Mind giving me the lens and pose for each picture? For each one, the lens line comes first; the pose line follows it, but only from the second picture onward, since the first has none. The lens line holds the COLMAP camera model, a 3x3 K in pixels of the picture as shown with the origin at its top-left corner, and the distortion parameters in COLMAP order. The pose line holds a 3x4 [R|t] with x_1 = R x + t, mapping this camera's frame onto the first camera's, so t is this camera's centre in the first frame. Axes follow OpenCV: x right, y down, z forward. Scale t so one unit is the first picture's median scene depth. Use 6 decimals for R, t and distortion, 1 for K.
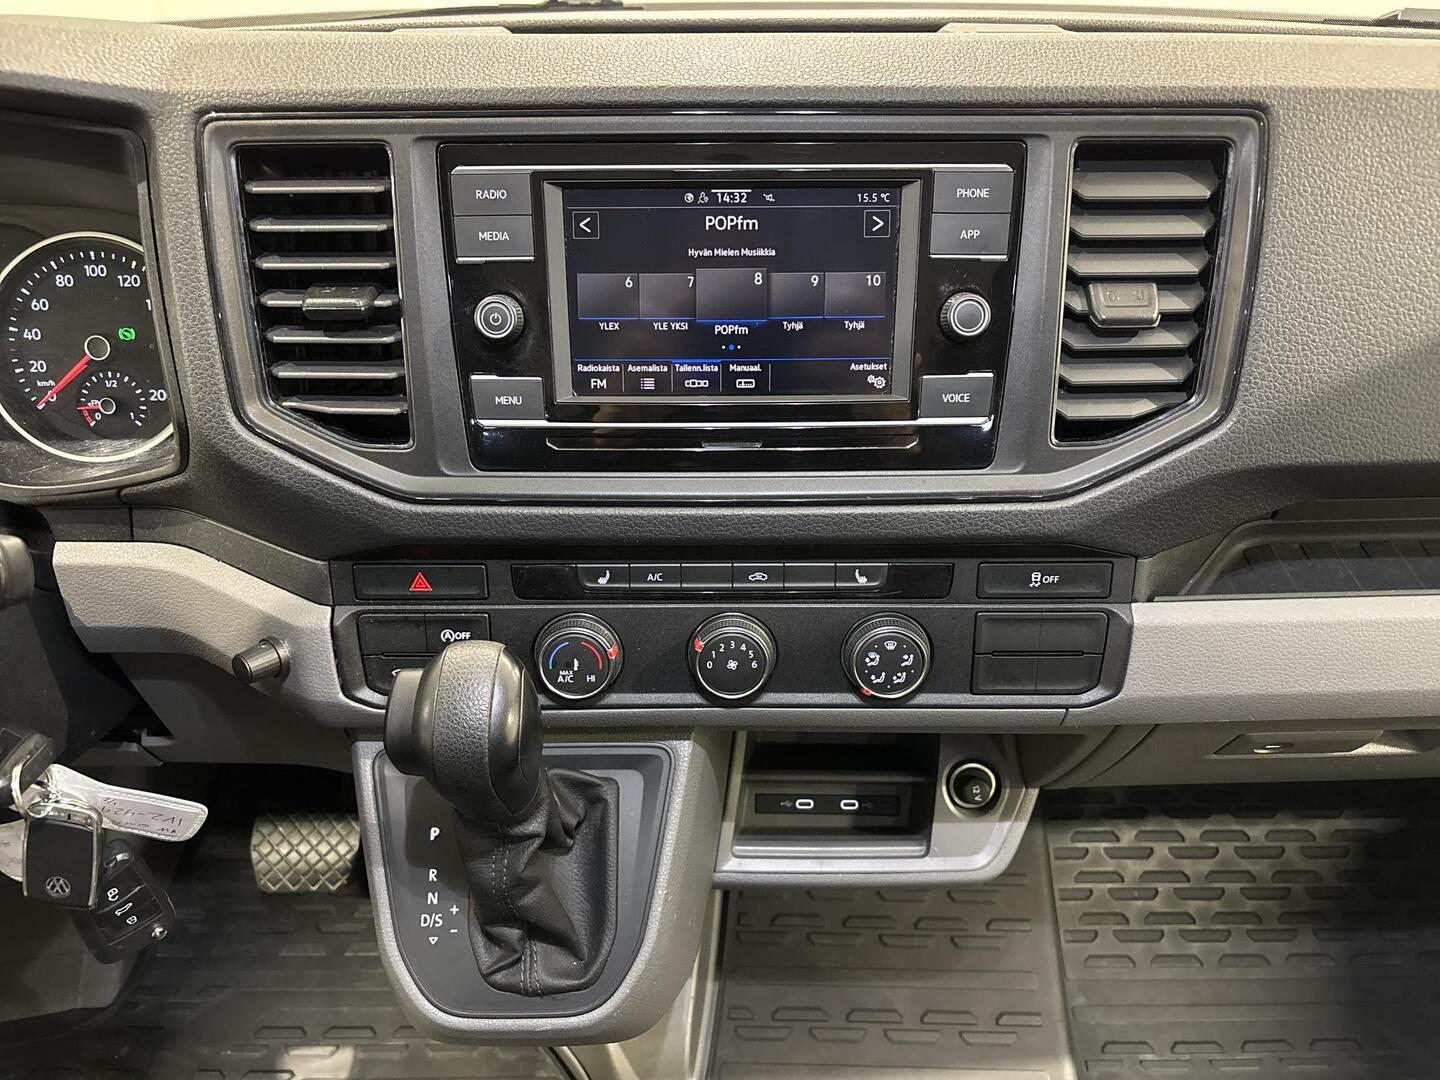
lens RADIAL K [[1095.9, 0, 723.0], [0, 1095.9, 538.6], [0, 0, 1]] dist [0.036909, -0.039437]
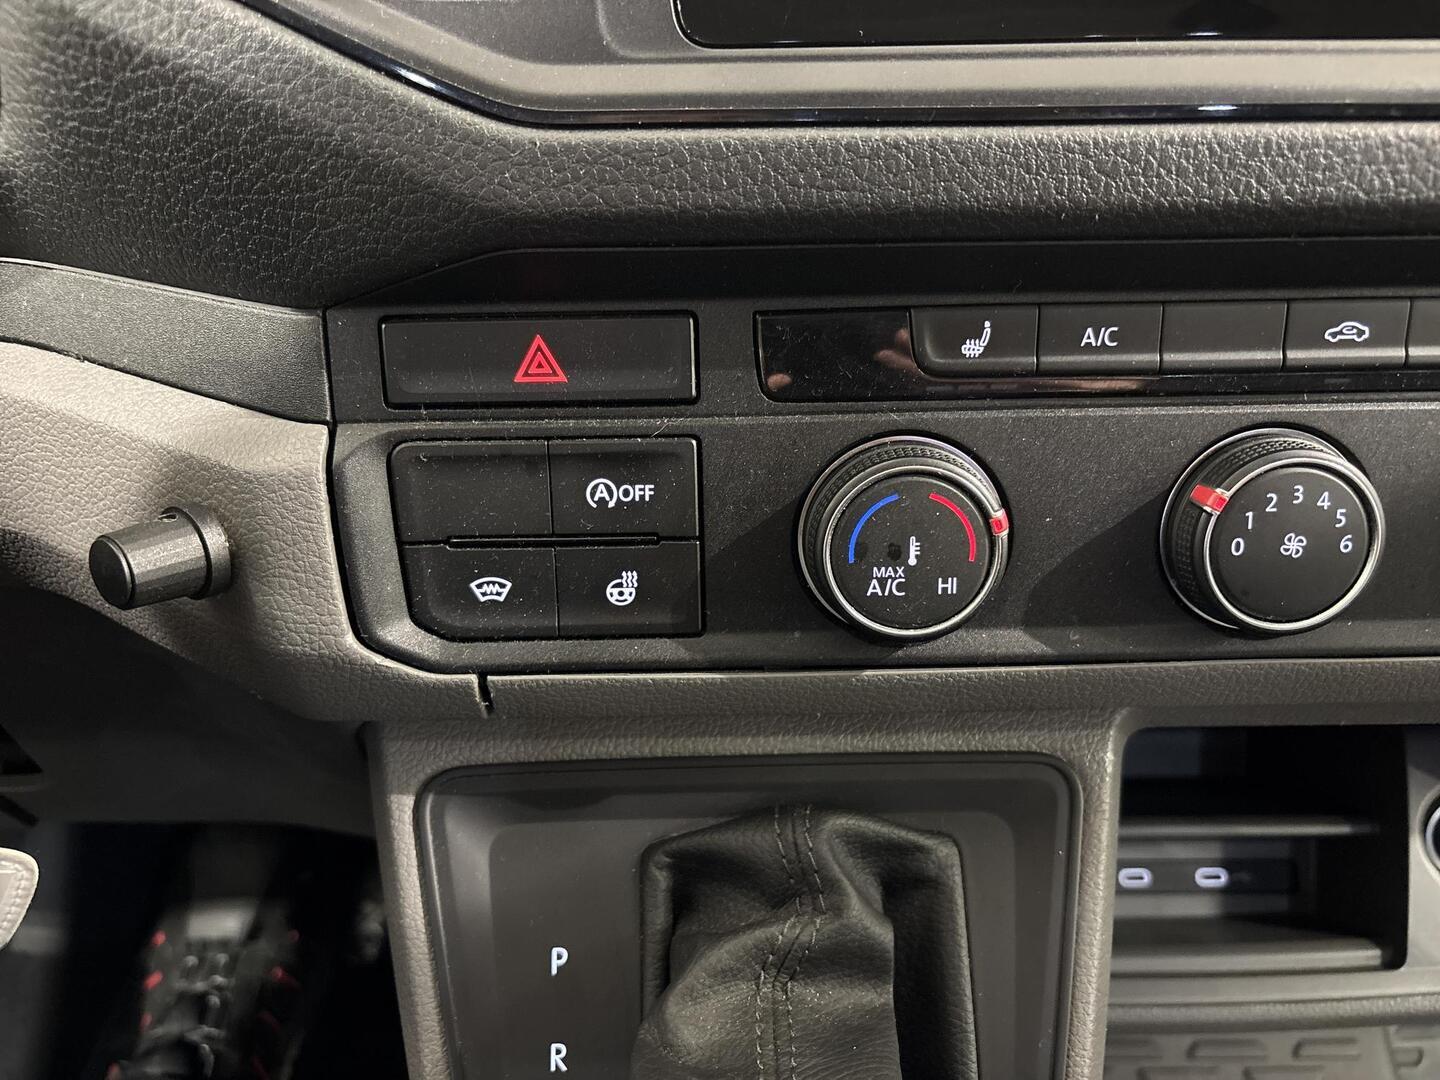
lens RADIAL K [[1095.9, 0, 717.6], [0, 1095.9, 541.3], [0, 0, 1]] dist [0.036909, -0.039437]
pose [[0.999863, -0.016506, -0.000728, -0.206761], [0.016443, 0.998410, -0.053914, 0.131564], [0.001617, 0.053895, 0.998545, 0.580291]]
